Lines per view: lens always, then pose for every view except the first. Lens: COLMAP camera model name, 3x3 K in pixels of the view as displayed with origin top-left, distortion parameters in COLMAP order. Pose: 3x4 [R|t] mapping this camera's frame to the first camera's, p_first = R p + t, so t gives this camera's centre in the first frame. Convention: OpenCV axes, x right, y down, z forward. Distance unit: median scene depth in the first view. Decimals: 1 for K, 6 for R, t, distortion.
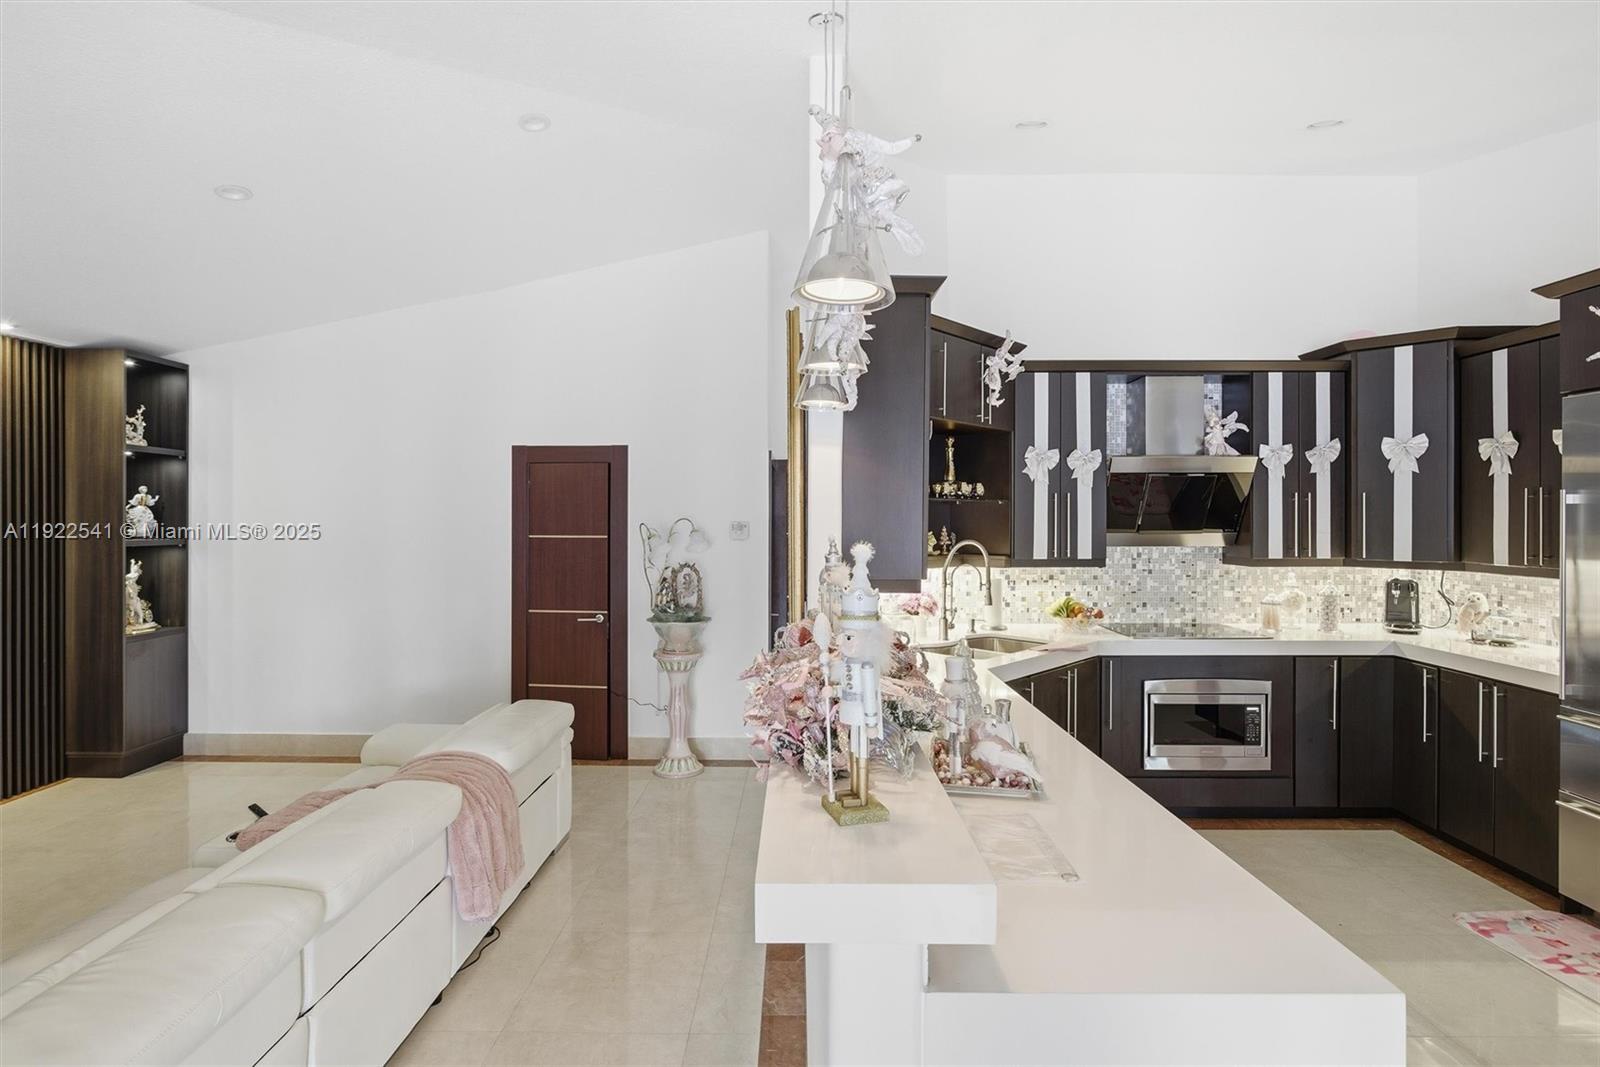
lens RADIAL K [[773.3, 0, 786.5], [0, 773.3, 521.1], [0, 0, 1]] dist [-0.012256, 0.004392]
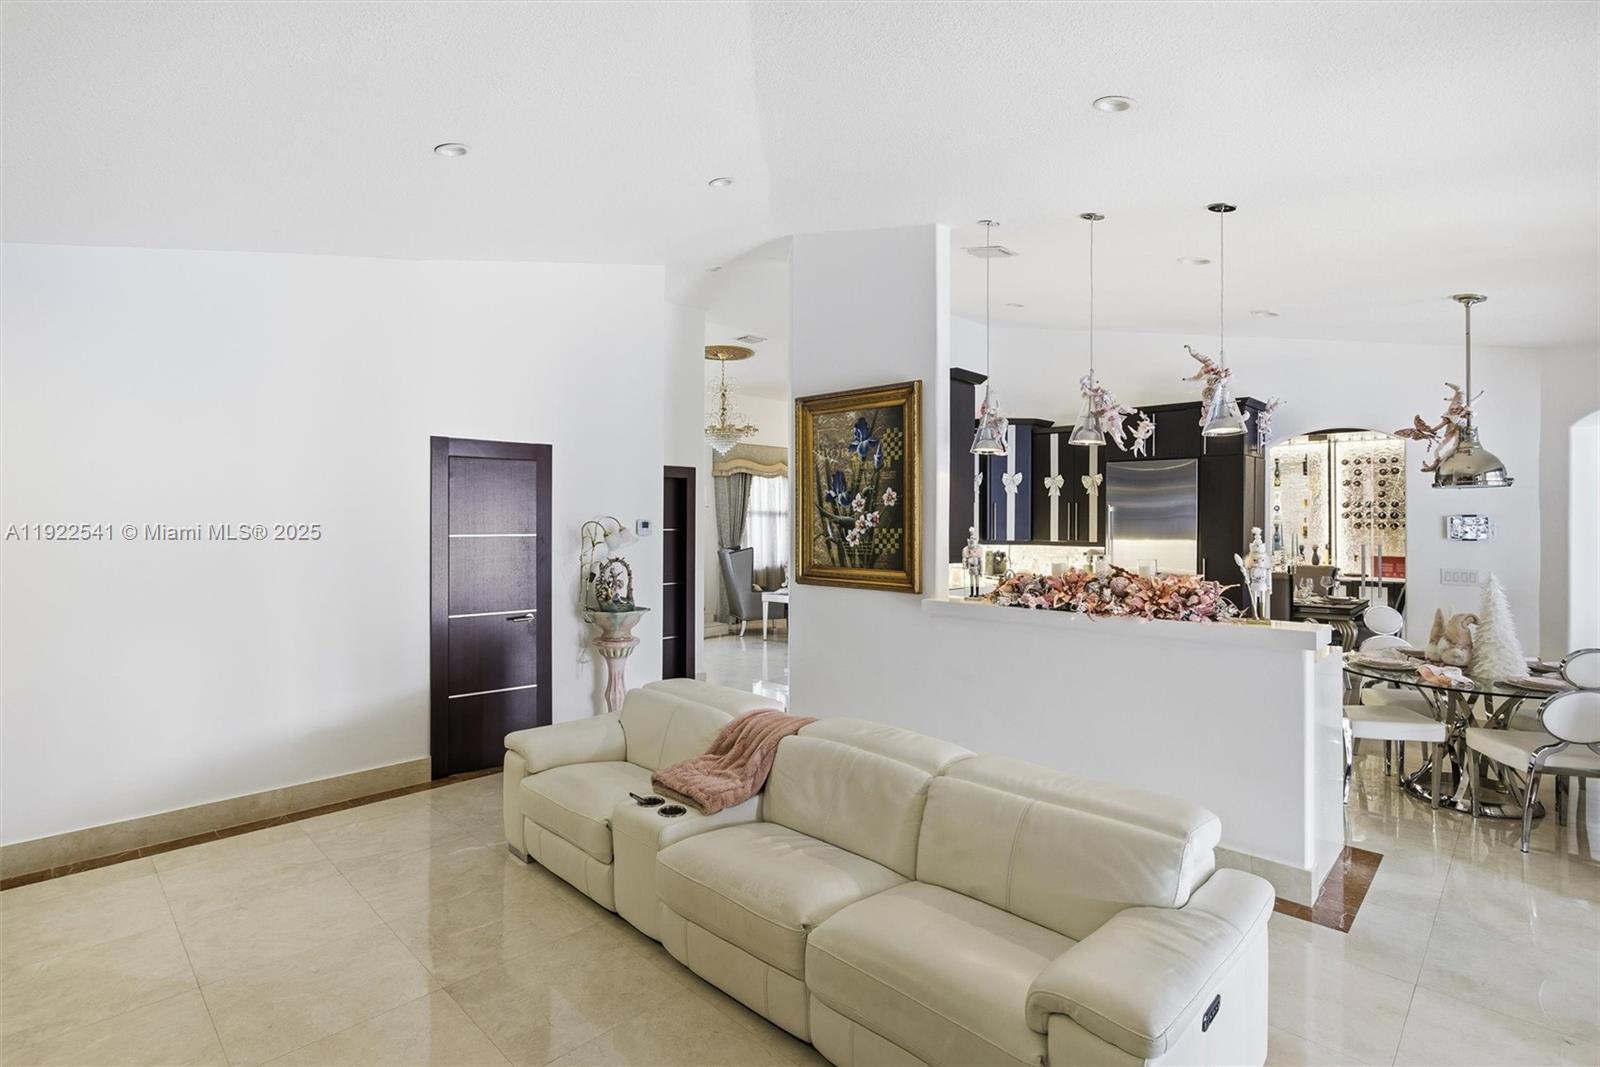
lens RADIAL K [[773.3, 0, 791.0], [0, 773.3, 518.5], [0, 0, 1]] dist [-0.012256, 0.004392]
pose [[0.688620, -0.000201, 0.725122, -0.908982], [-0.000164, 1.000000, 0.000433, -0.002071], [-0.725122, -0.000417, 0.688620, 0.097324]]
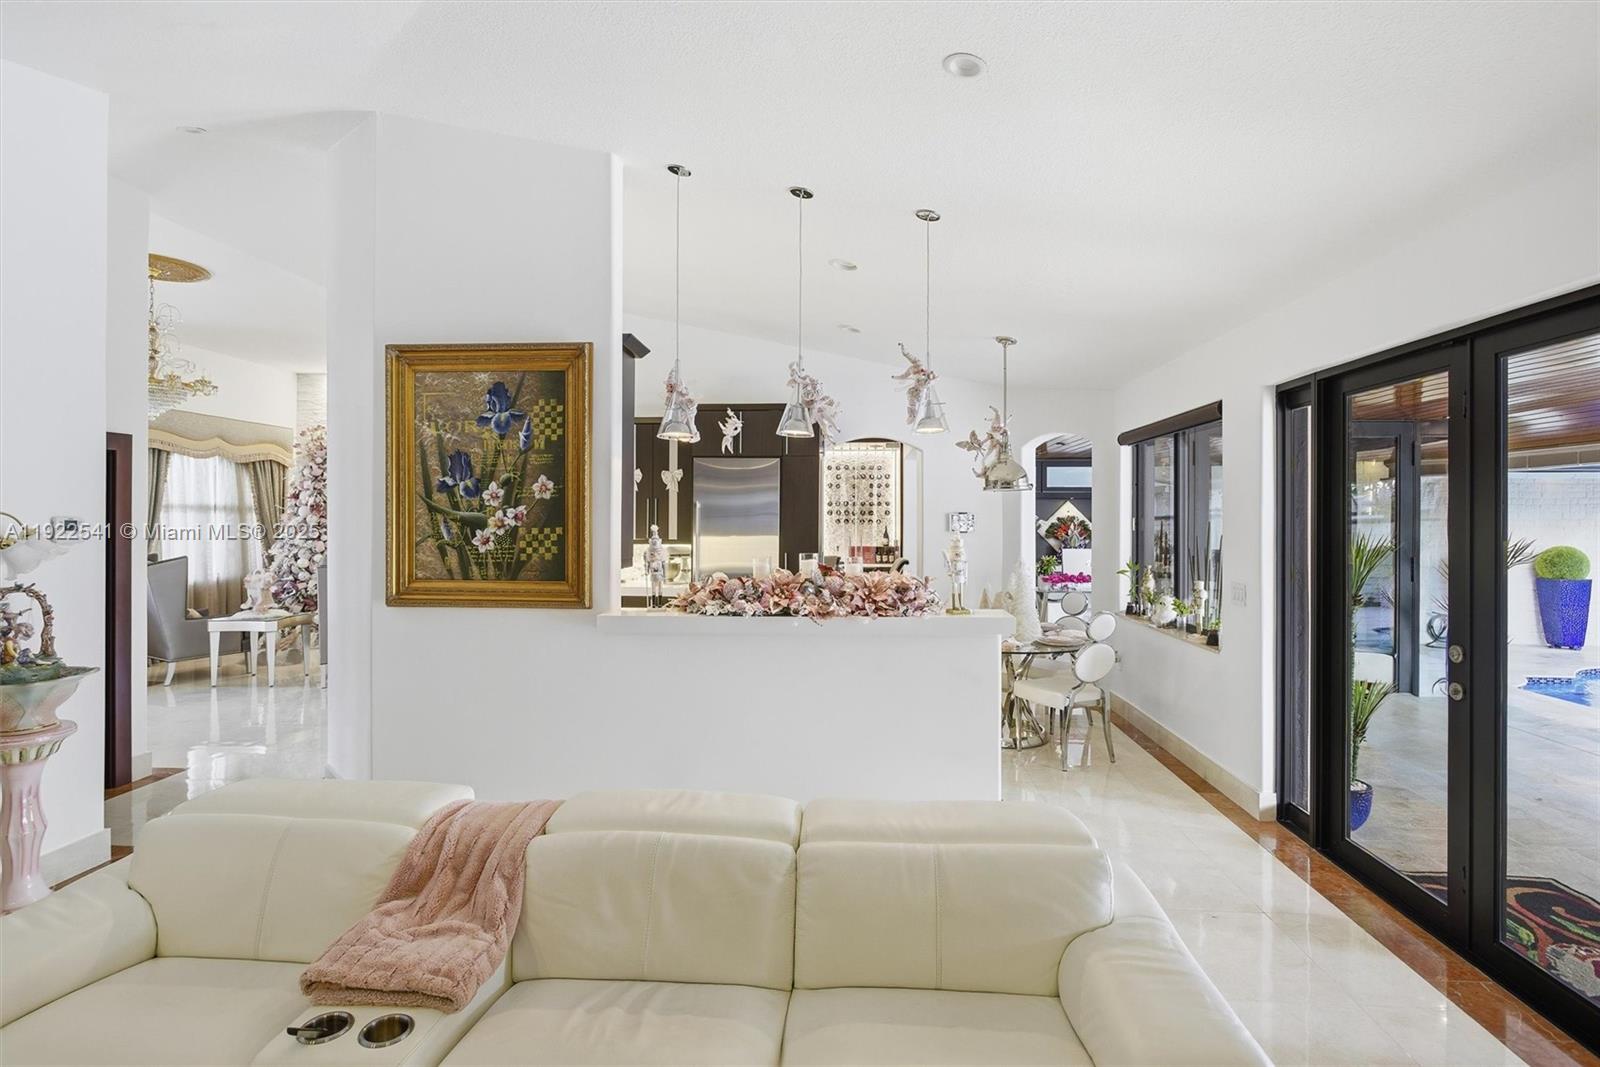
lens RADIAL K [[773.3, 0, 808.9], [0, 773.3, 524.0], [0, 0, 1]] dist [-0.012256, 0.004392]
pose [[0.044382, -0.011725, 0.998946, -0.856789], [-0.001025, 0.999930, 0.011782, -0.001956], [-0.999014, -0.001547, 0.044367, 0.431866]]
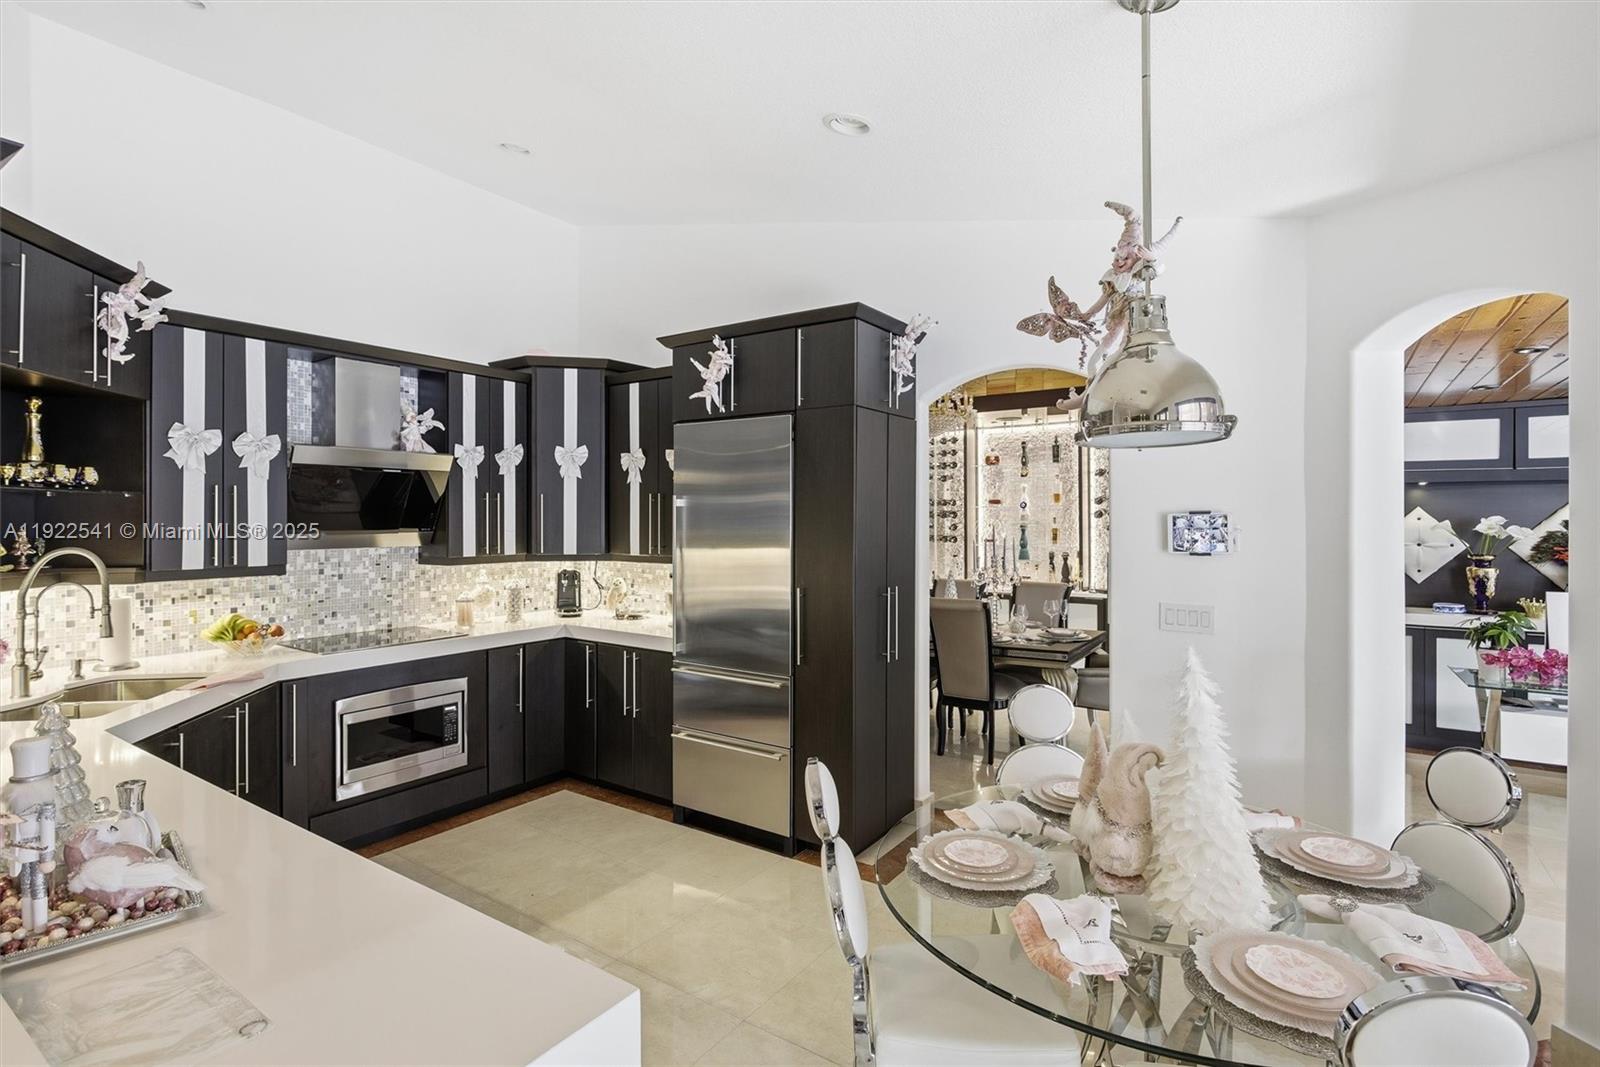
lens RADIAL K [[773.3, 0, 798.9], [0, 773.3, 519.5], [0, 0, 1]] dist [-0.012256, 0.004392]
pose [[0.551100, -0.001463, 0.834438, 0.021171], [0.001925, 0.999998, 0.000482, -0.000118], [-0.834437, 0.001341, 0.551102, 0.071301]]
